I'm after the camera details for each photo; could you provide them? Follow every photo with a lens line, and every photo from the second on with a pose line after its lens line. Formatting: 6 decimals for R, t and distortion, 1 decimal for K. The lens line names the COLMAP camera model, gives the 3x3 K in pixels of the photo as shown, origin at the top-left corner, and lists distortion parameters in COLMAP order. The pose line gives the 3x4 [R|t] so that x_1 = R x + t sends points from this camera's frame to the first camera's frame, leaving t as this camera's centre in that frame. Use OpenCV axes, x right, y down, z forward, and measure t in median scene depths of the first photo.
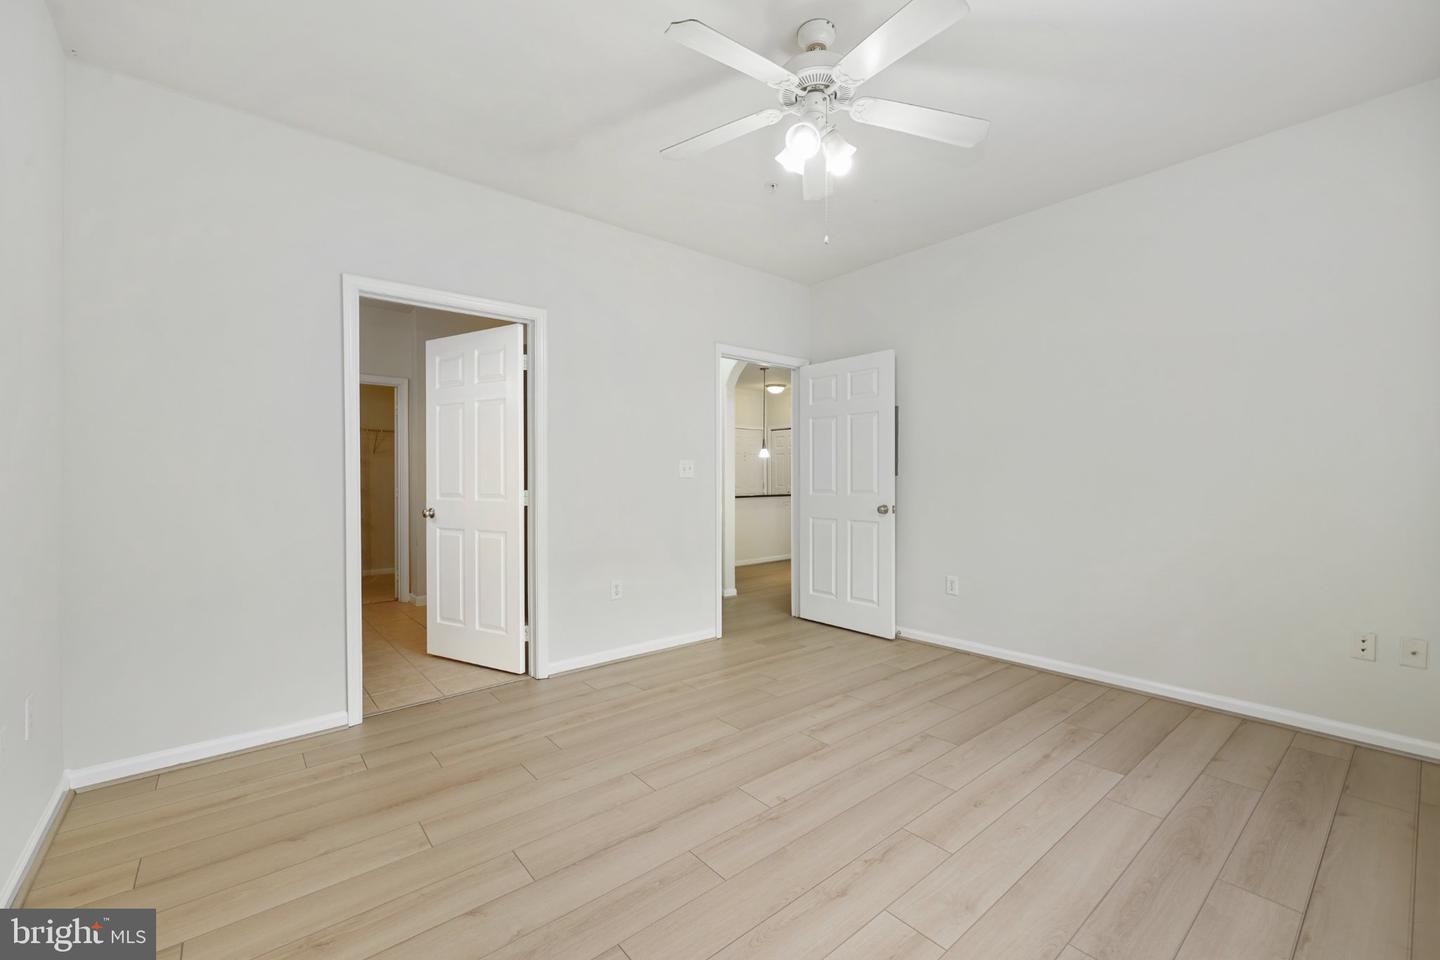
lens RADIAL K [[596.7, 0, 726.1], [0, 596.7, 485.0], [0, 0, 1]] dist [0.001118, 0.000150]
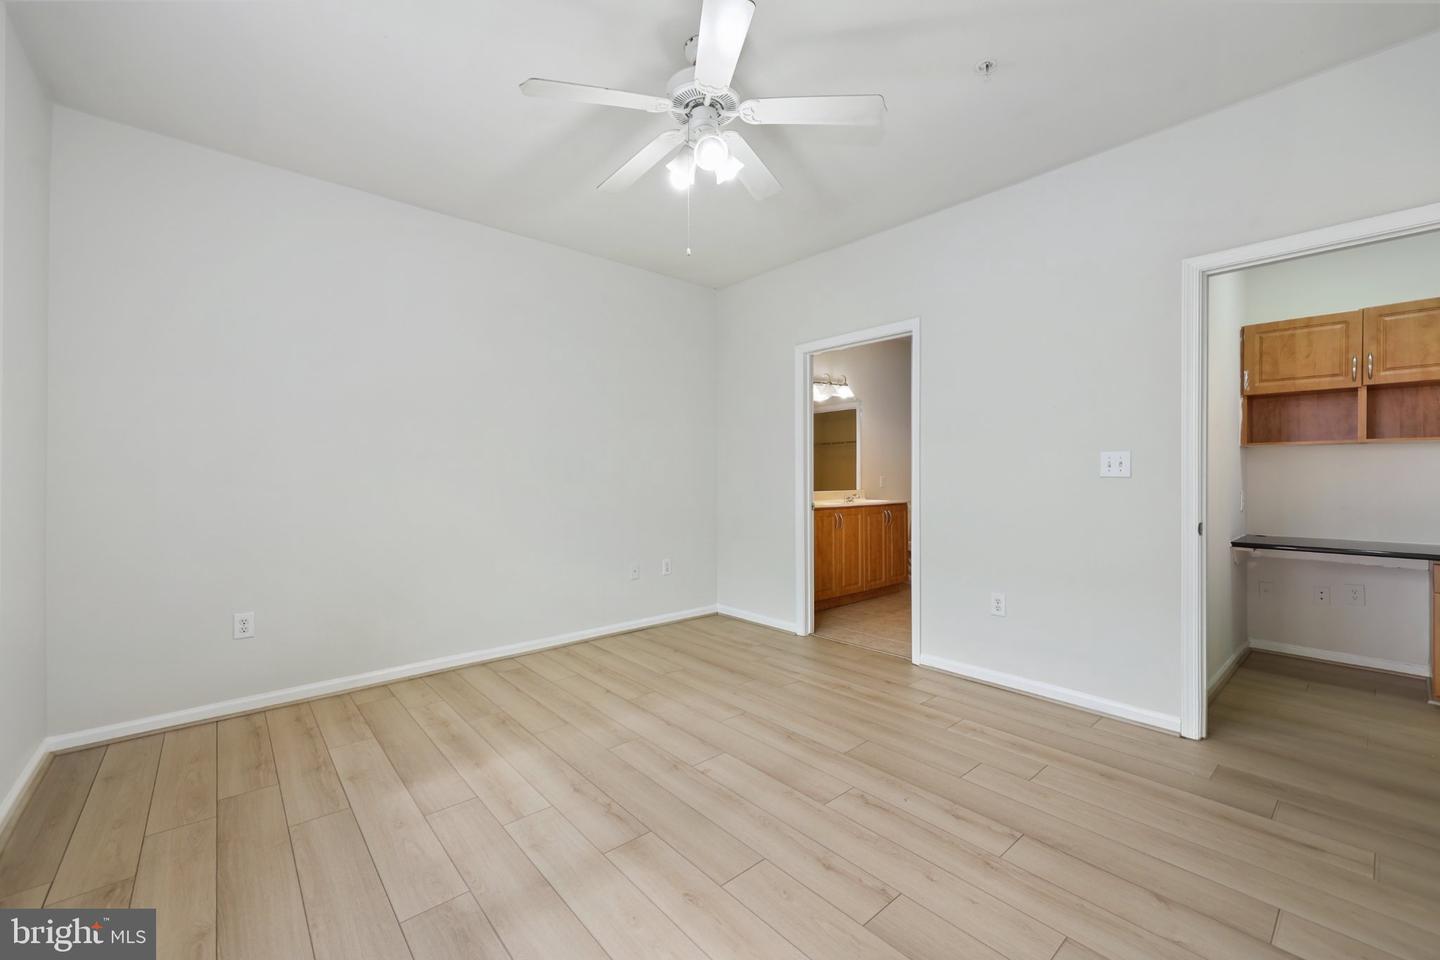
lens RADIAL K [[574.0, 0, 705.1], [0, 574.0, 474.6], [0, 0, 1]] dist [0.000714, 0.000283]
pose [[0.005760, 0.004332, -0.999974, 0.722094], [-0.010436, 0.999936, 0.004272, -0.015254], [0.999929, 0.010411, 0.005805, 0.620916]]
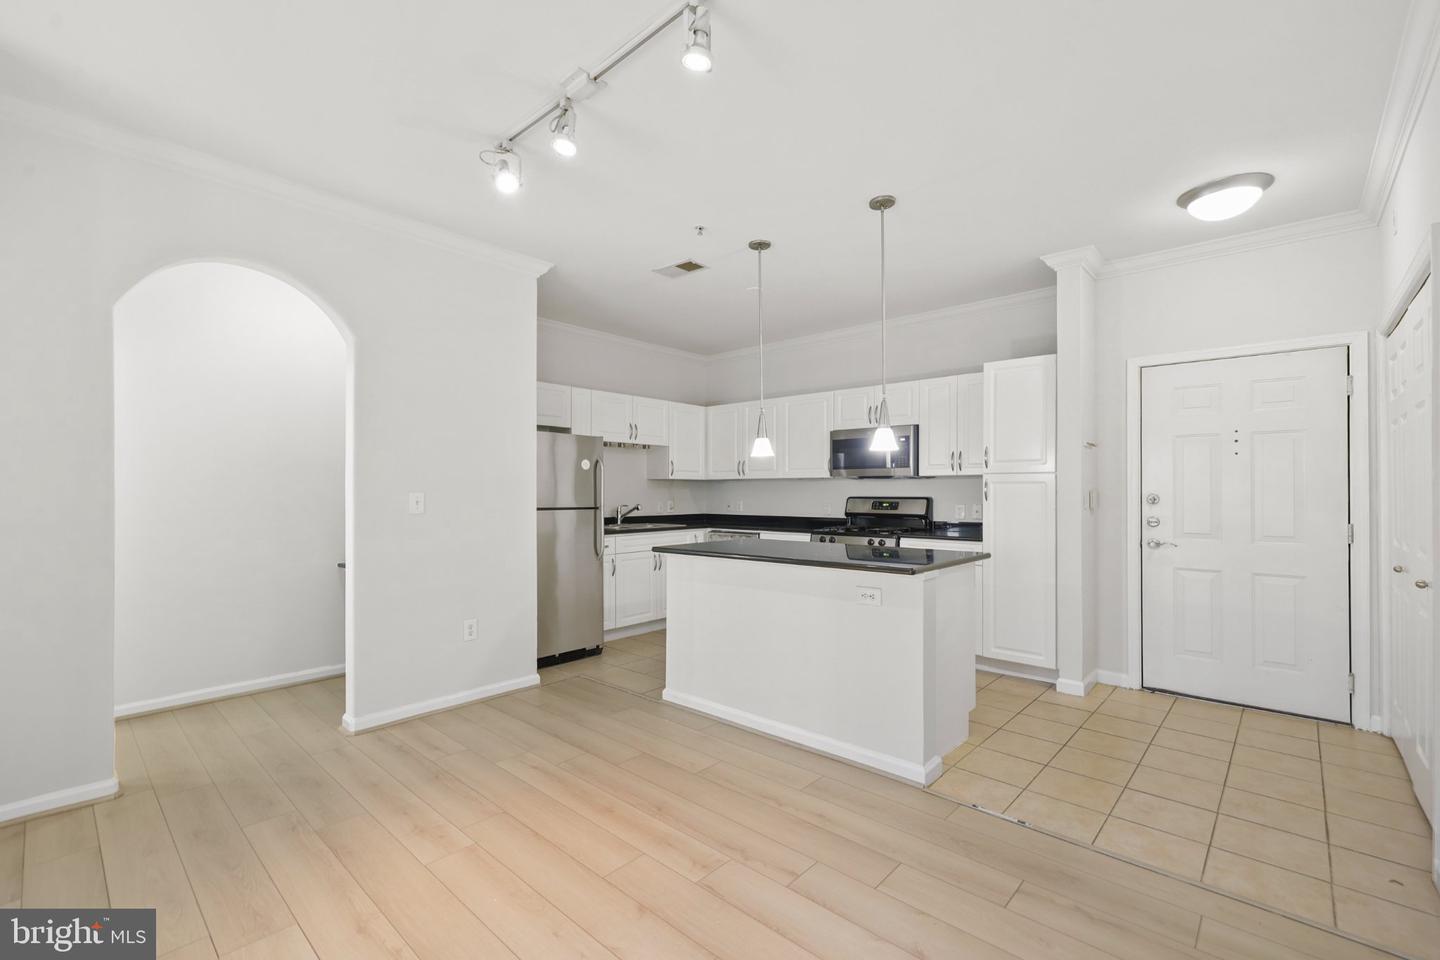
lens RADIAL K [[628.4, 0, 710.1], [0, 628.4, 484.8], [0, 0, 1]] dist [0.008661, -0.000024]
pose [[0.118845, -0.005217, -0.992899, 1.077934], [-0.012263, 0.999902, -0.006721, -0.053129], [0.992837, 0.012974, 0.118769, 2.130195]]
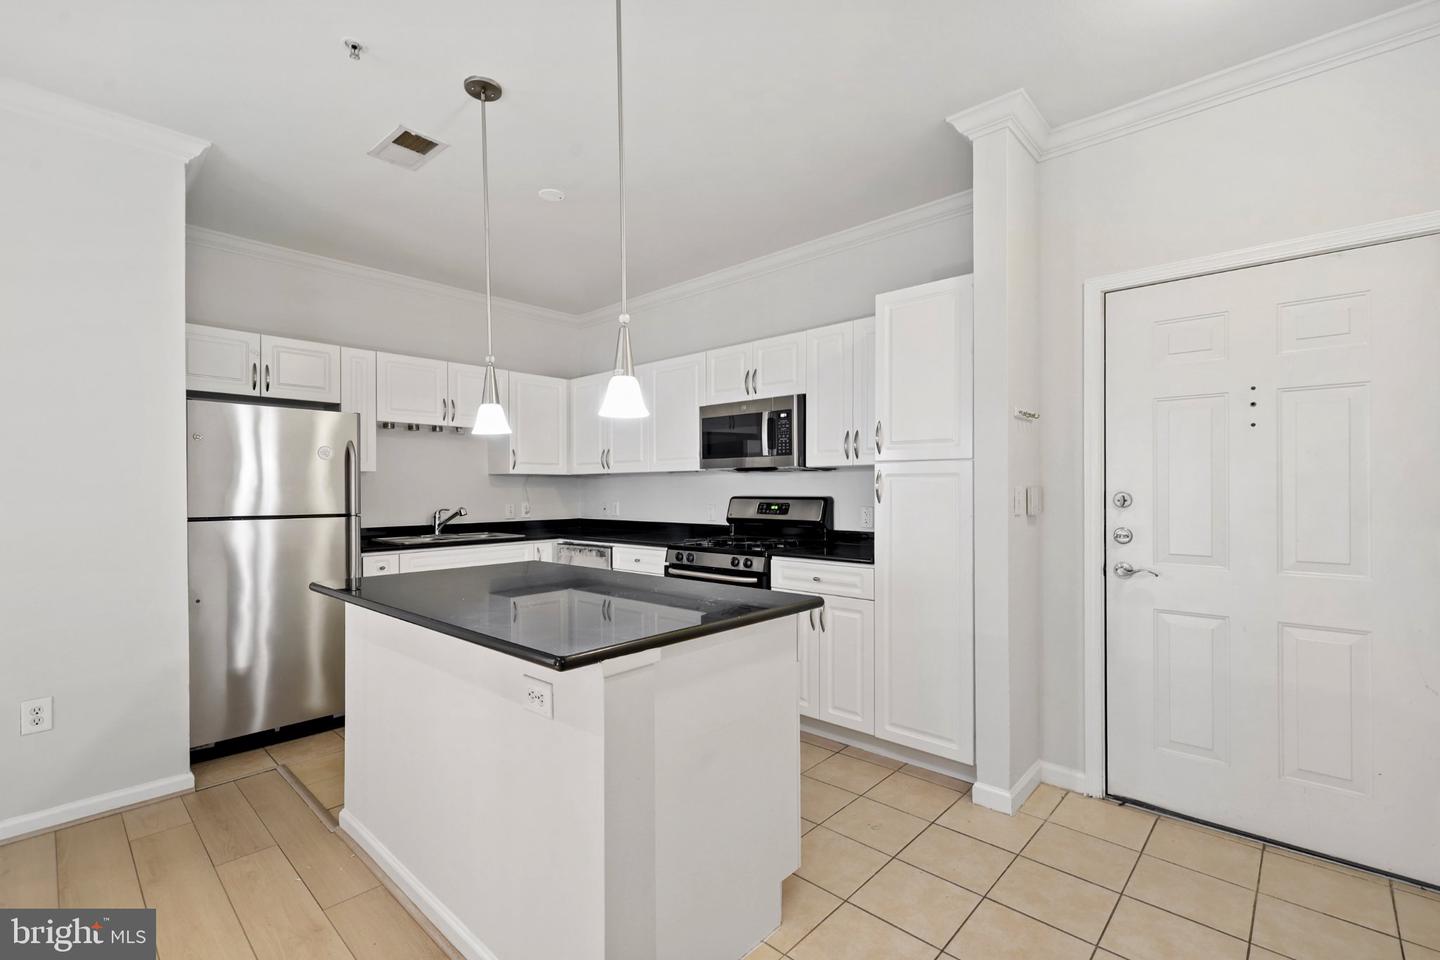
lens RADIAL K [[638.6, 0, 727.1], [0, 638.6, 486.9], [0, 0, 1]] dist [0.010957, 0.000066]
pose [[0.124761, 0.002044, -0.992185, 0.685736], [-0.006942, 0.999975, 0.001187, -0.057741], [0.992163, 0.006740, 0.124772, 2.548908]]
